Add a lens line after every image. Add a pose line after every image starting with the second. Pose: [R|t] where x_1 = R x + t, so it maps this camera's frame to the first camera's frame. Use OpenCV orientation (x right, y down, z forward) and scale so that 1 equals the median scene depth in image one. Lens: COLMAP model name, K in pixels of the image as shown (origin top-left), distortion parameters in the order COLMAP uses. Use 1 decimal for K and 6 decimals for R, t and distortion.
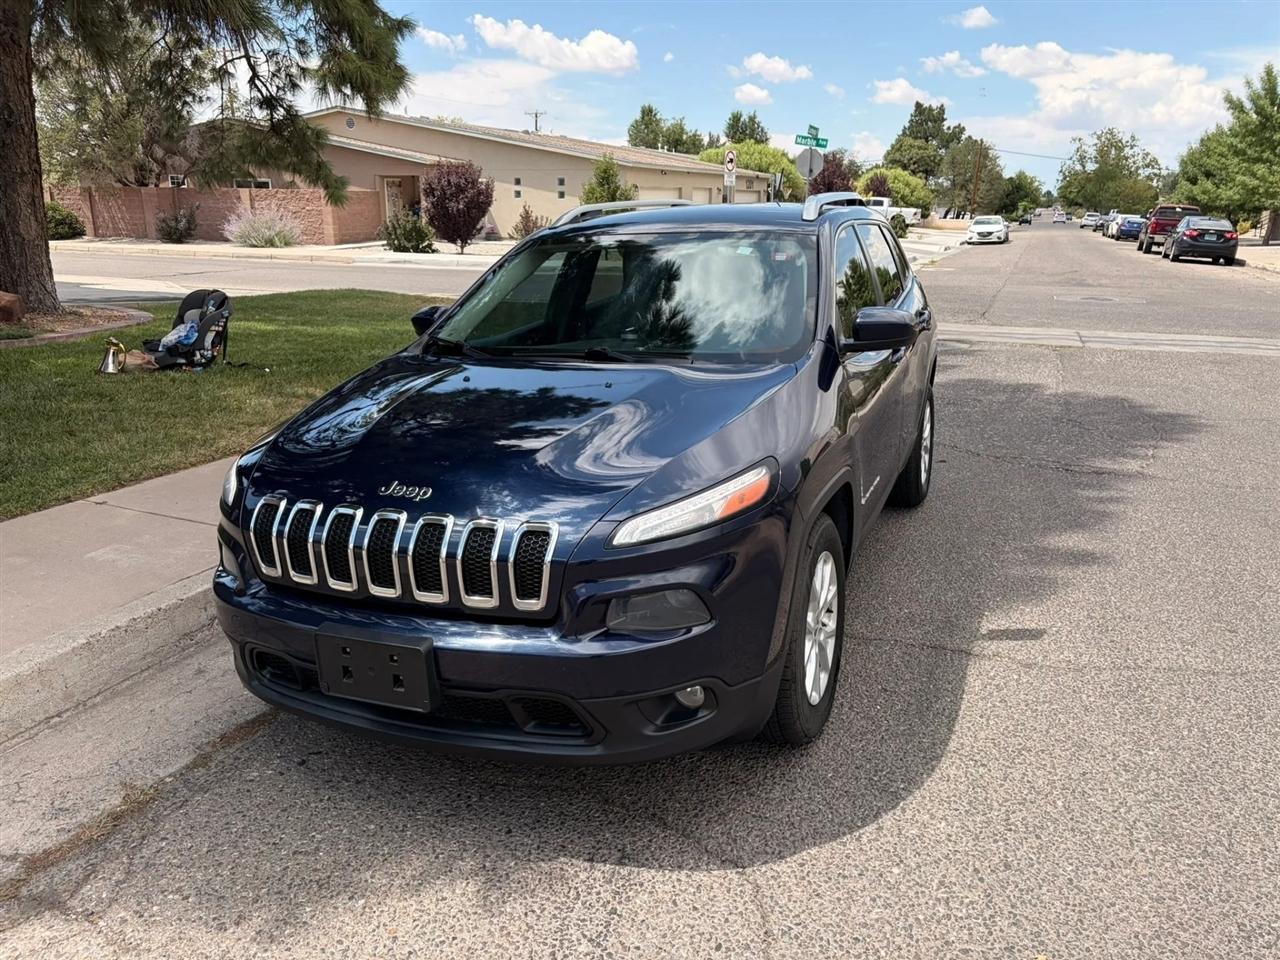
lens RADIAL K [[997.2, 0, 652.7], [0, 997.2, 478.3], [0, 0, 1]] dist [0.049711, -0.066589]
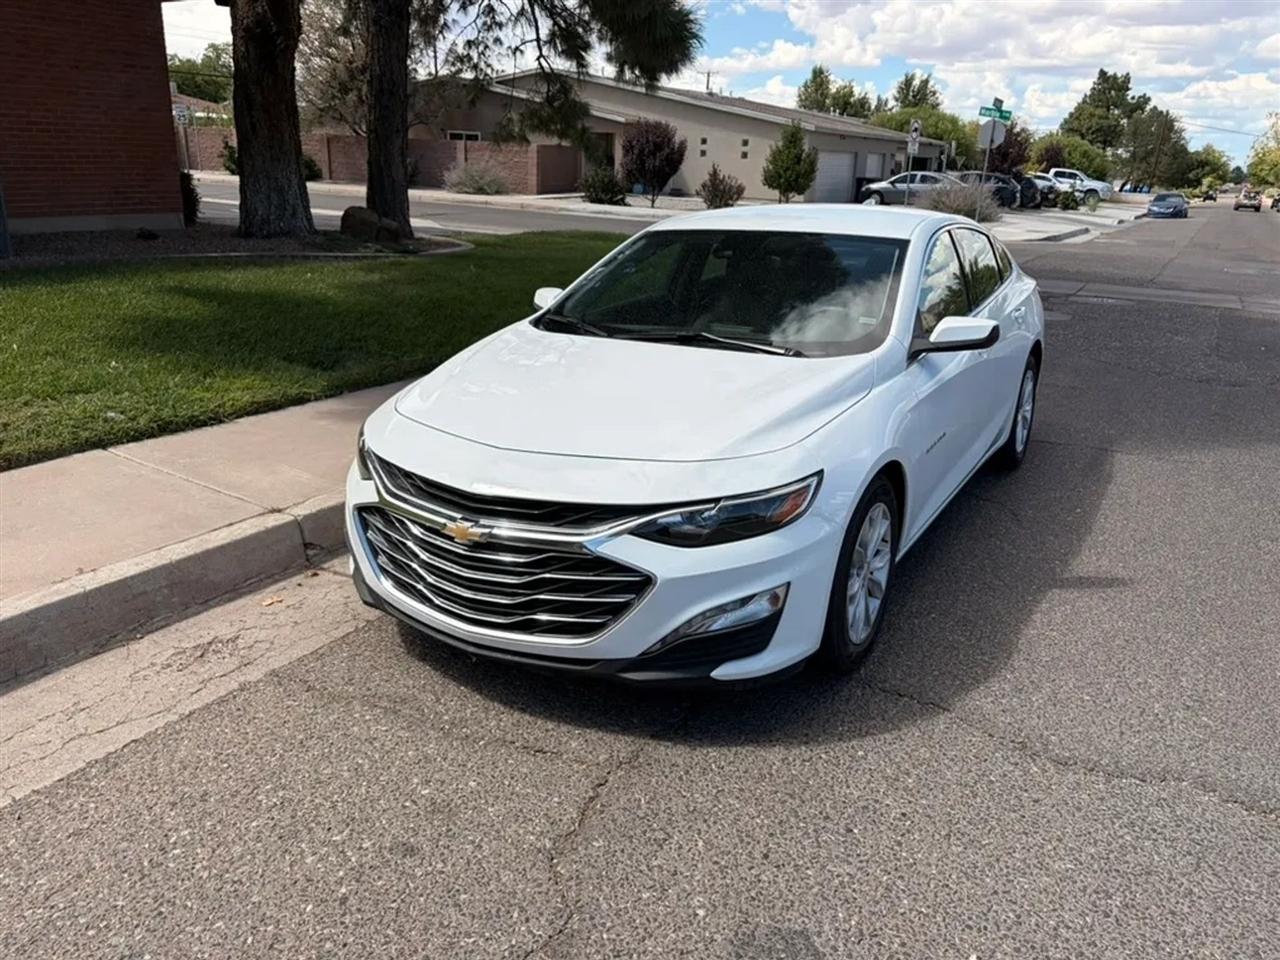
lens RADIAL K [[997.2, 0, 652.7], [0, 997.2, 478.3], [0, 0, 1]] dist [0.049711, -0.066589]
pose [[0.988735, 0.078012, -0.127737, -0.011382], [-0.073039, 0.996394, 0.043167, 0.009156], [0.130644, -0.033351, 0.990868, -0.036473]]
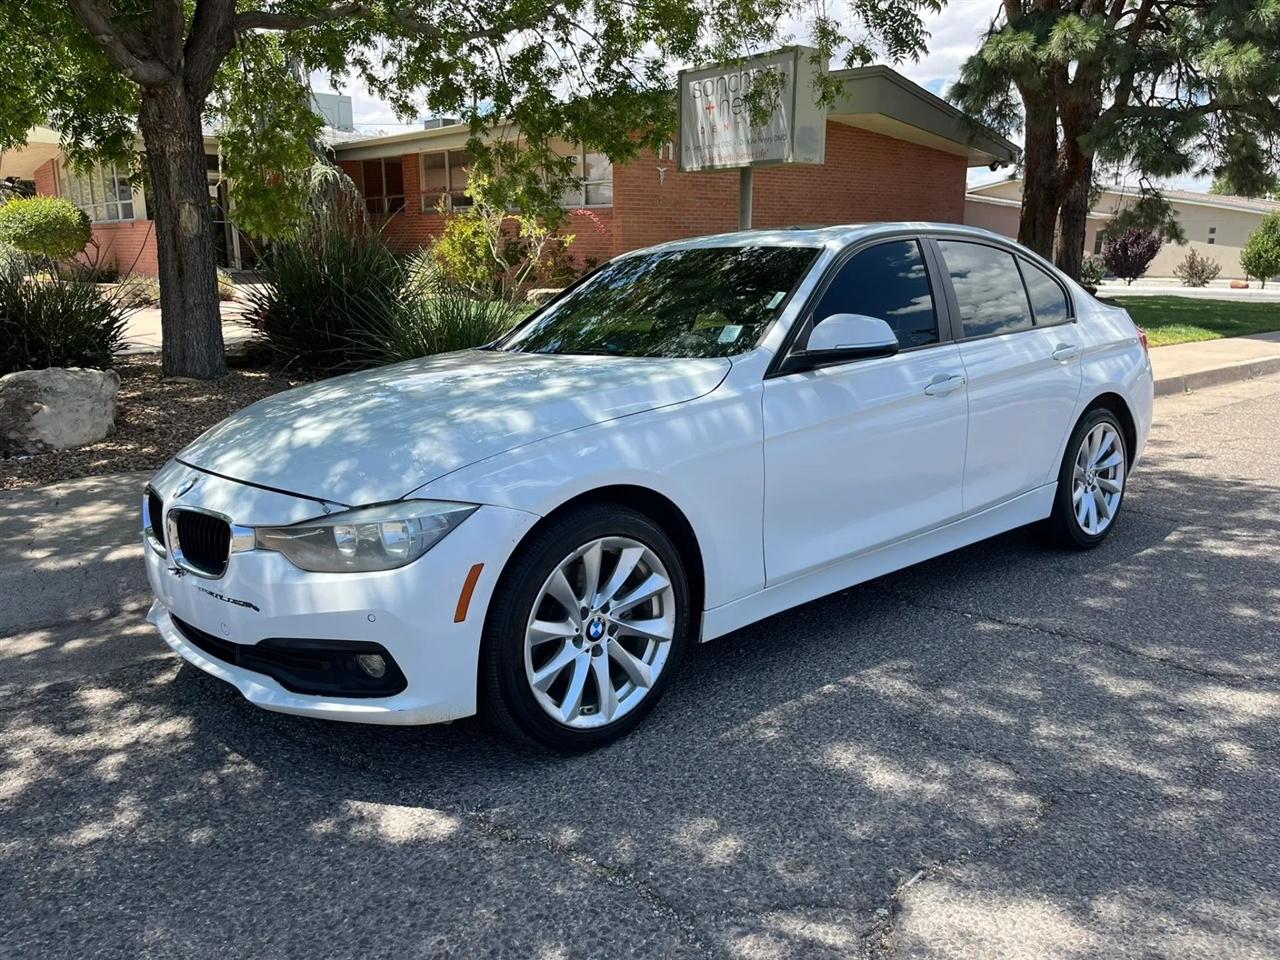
lens RADIAL K [[1004.6, 0, 640.0], [0, 1004.6, 480.0], [0, 0, 1]] dist [0.035311, -0.053022]
pose [[0.882275, 0.090358, -0.461980, -0.050738], [-0.112727, 0.993404, -0.020983, 0.047988], [0.457037, 0.070590, 0.886642, -0.169396]]
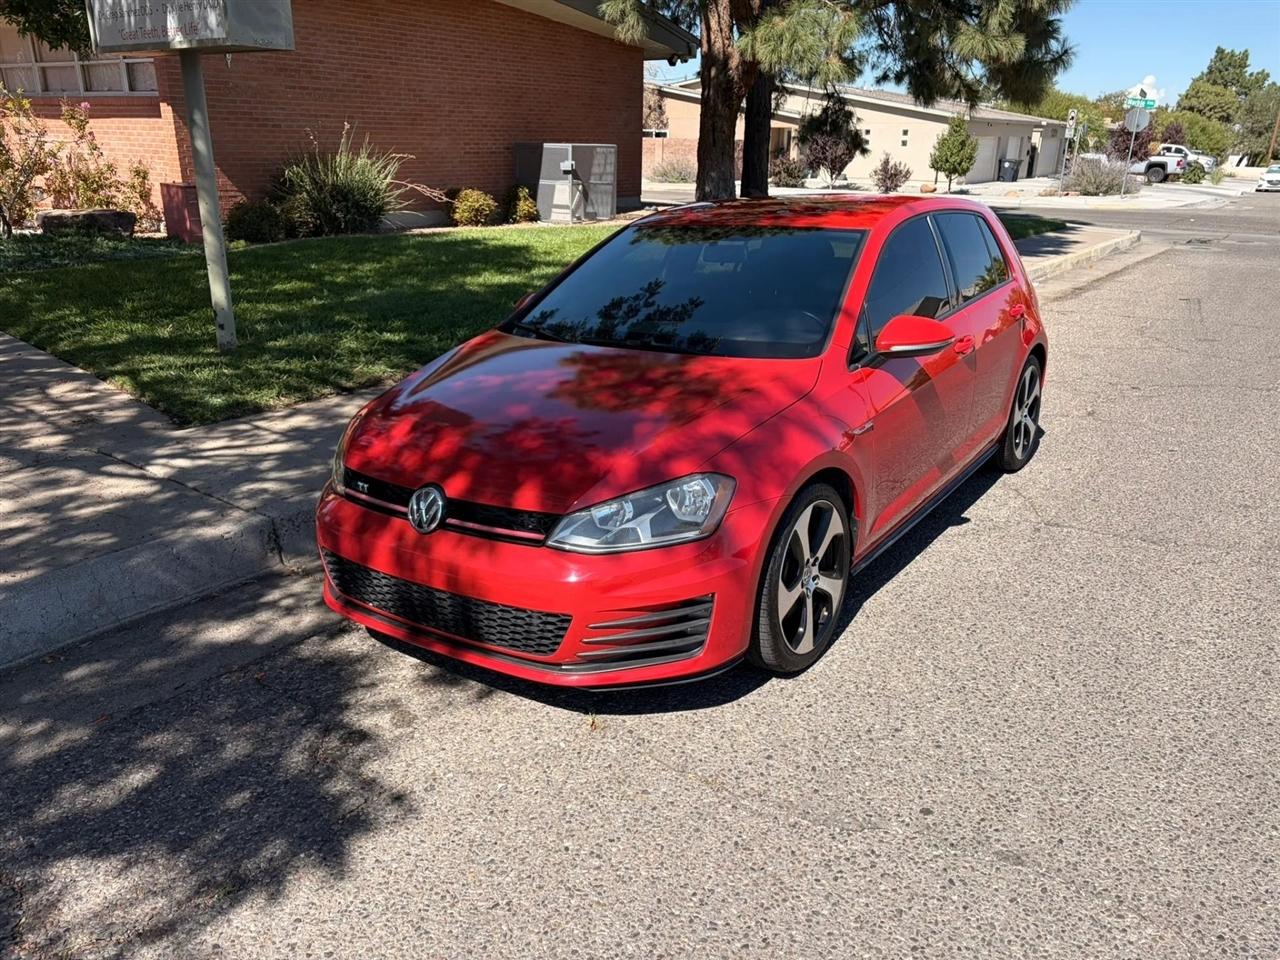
lens RADIAL K [[1004.6, 0, 640.0], [0, 1004.6, 480.0], [0, 0, 1]] dist [0.035311, -0.053022]
pose [[0.972370, 0.078685, -0.219785, -0.046910], [-0.067275, 0.995992, 0.058937, 0.035160], [0.223541, -0.042522, 0.973766, -0.135058]]
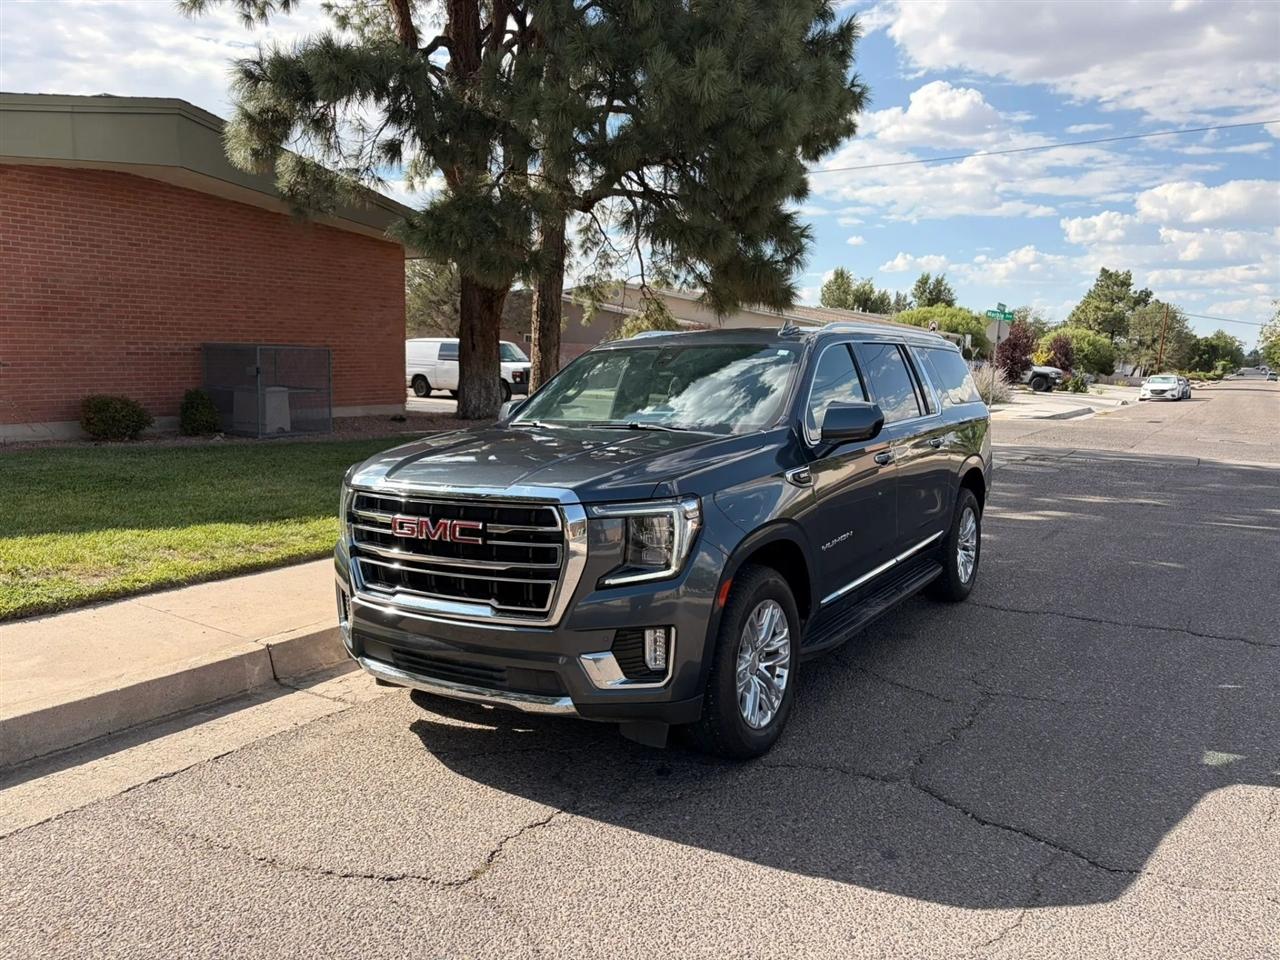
lens RADIAL K [[997.2, 0, 652.7], [0, 997.2, 478.3], [0, 0, 1]] dist [0.049711, -0.066589]
pose [[0.984571, 0.041906, -0.169895, -0.016178], [-0.065537, 0.988543, -0.135967, 0.021711], [0.162251, 0.145004, 0.976037, -0.089536]]
